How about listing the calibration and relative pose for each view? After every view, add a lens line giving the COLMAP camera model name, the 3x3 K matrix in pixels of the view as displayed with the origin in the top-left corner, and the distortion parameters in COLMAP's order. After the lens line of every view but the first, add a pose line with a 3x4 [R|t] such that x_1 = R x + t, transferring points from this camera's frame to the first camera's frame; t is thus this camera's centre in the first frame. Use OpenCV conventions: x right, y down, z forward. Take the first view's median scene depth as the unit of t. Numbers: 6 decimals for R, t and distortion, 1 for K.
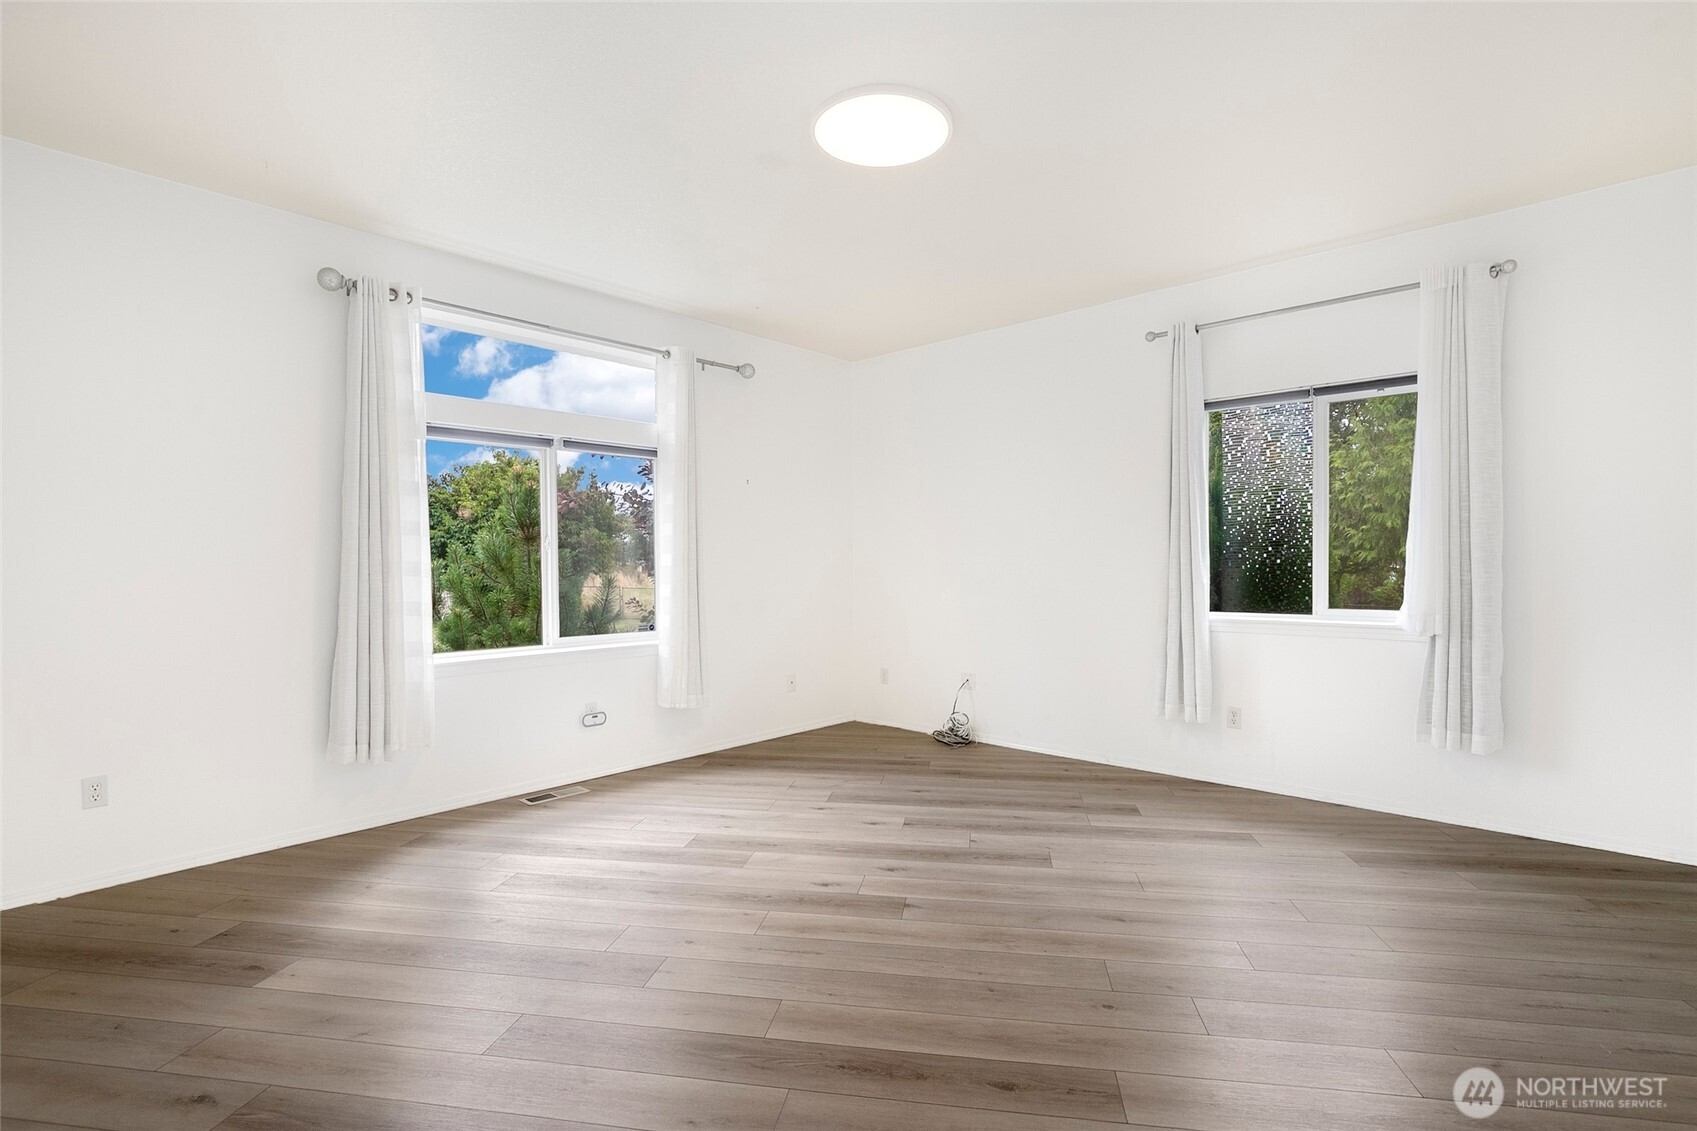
lens RADIAL K [[788.4, 0, 855.5], [0, 788.4, 588.4], [0, 0, 1]] dist [-0.001315, 0.000063]
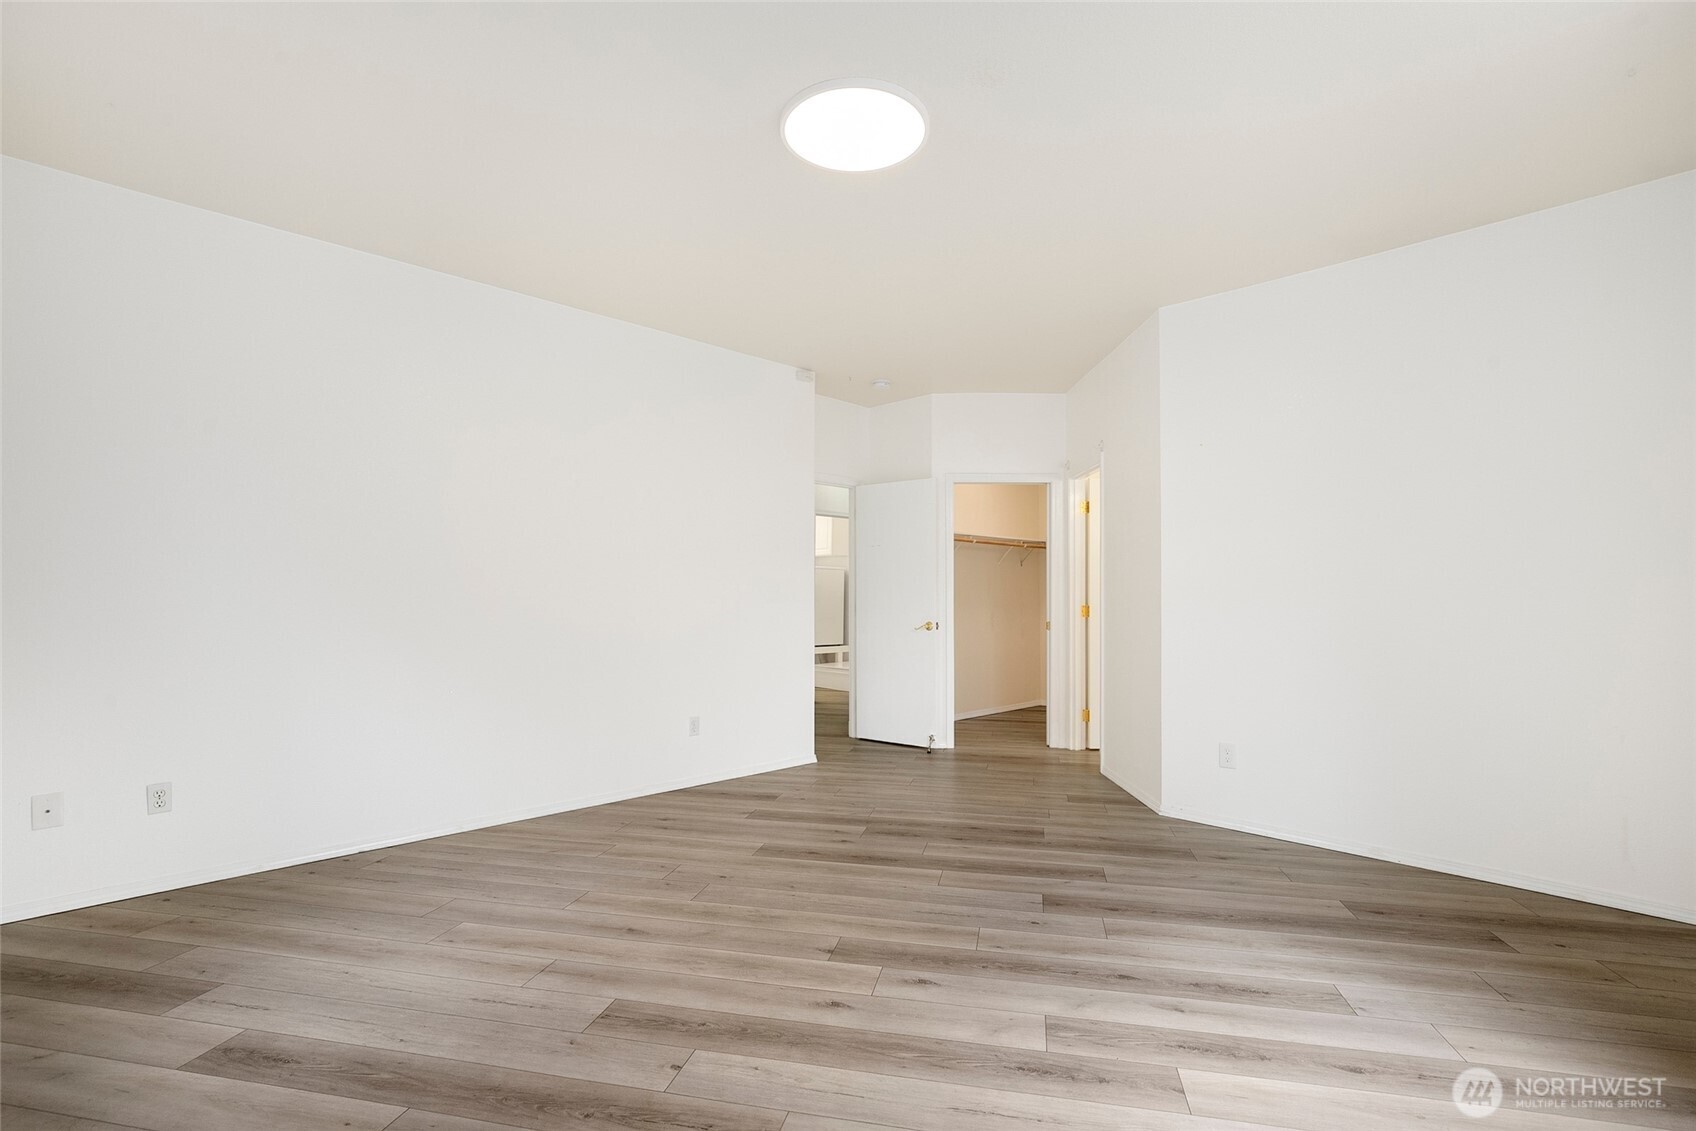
lens RADIAL K [[789.2, 0, 851.2], [0, 789.2, 572.2], [0, 0, 1]] dist [-0.001365, 0.005483]
pose [[-0.998305, 0.006294, 0.057855, -0.015435], [0.006621, 0.999963, 0.005472, -0.050189], [-0.057819, 0.005845, -0.998310, 1.855153]]
